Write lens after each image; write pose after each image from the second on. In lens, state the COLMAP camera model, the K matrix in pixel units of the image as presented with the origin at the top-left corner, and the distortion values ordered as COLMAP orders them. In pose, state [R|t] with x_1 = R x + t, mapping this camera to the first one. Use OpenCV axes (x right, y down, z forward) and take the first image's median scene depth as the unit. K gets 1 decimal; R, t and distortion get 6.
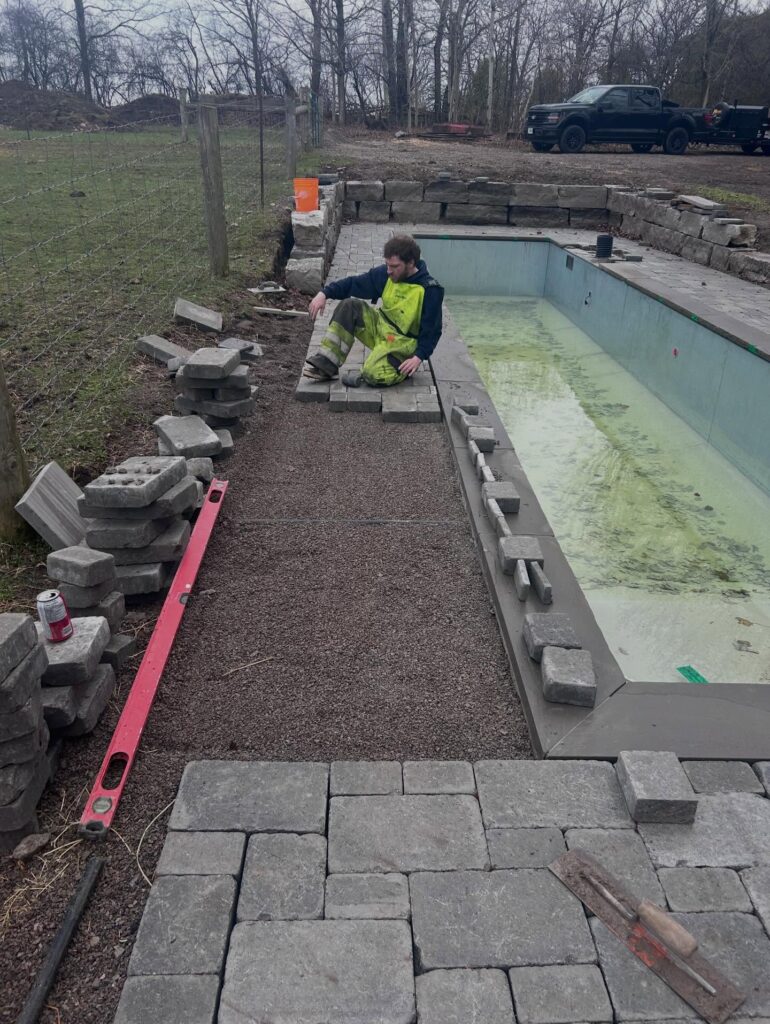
lens RADIAL K [[828.7, 0, 358.2], [0, 828.7, 512.6], [0, 0, 1]] dist [0.006338, 0.006509]
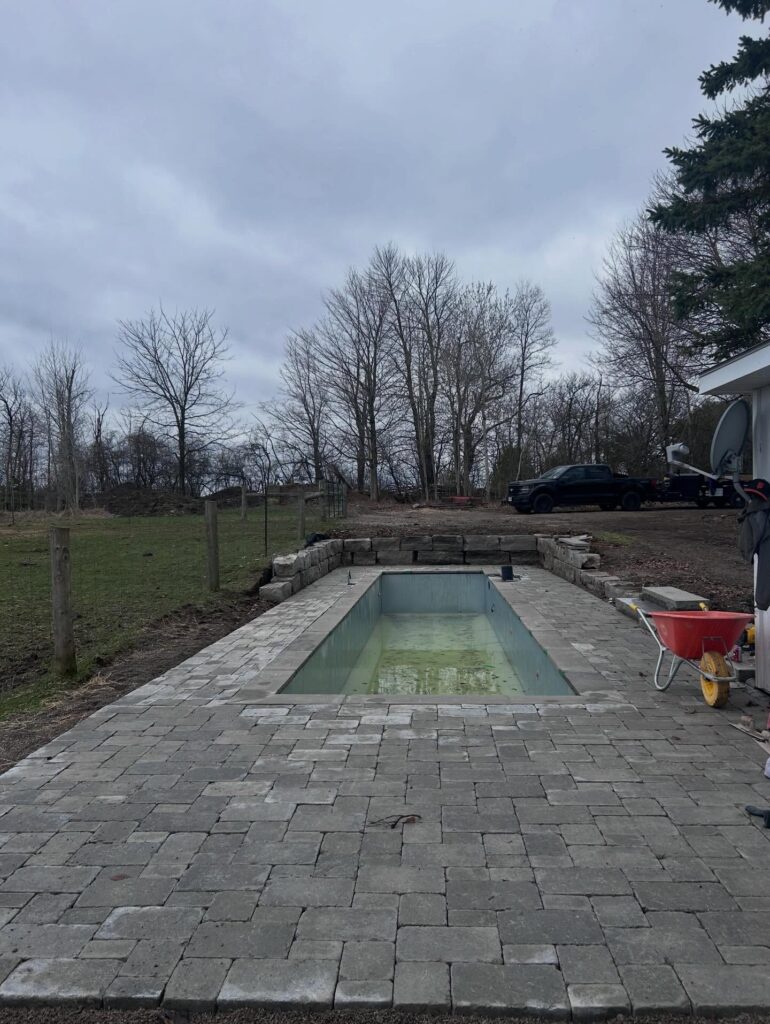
lens RADIAL K [[811.7, 0, 385.0], [0, 811.7, 512.0], [0, 0, 1]] dist [0.217785, -0.000364]
pose [[0.996840, -0.046151, -0.064660, 0.087935], [0.015715, 0.912418, -0.408957, 0.075693], [0.077871, 0.406649, 0.910260, -0.165746]]
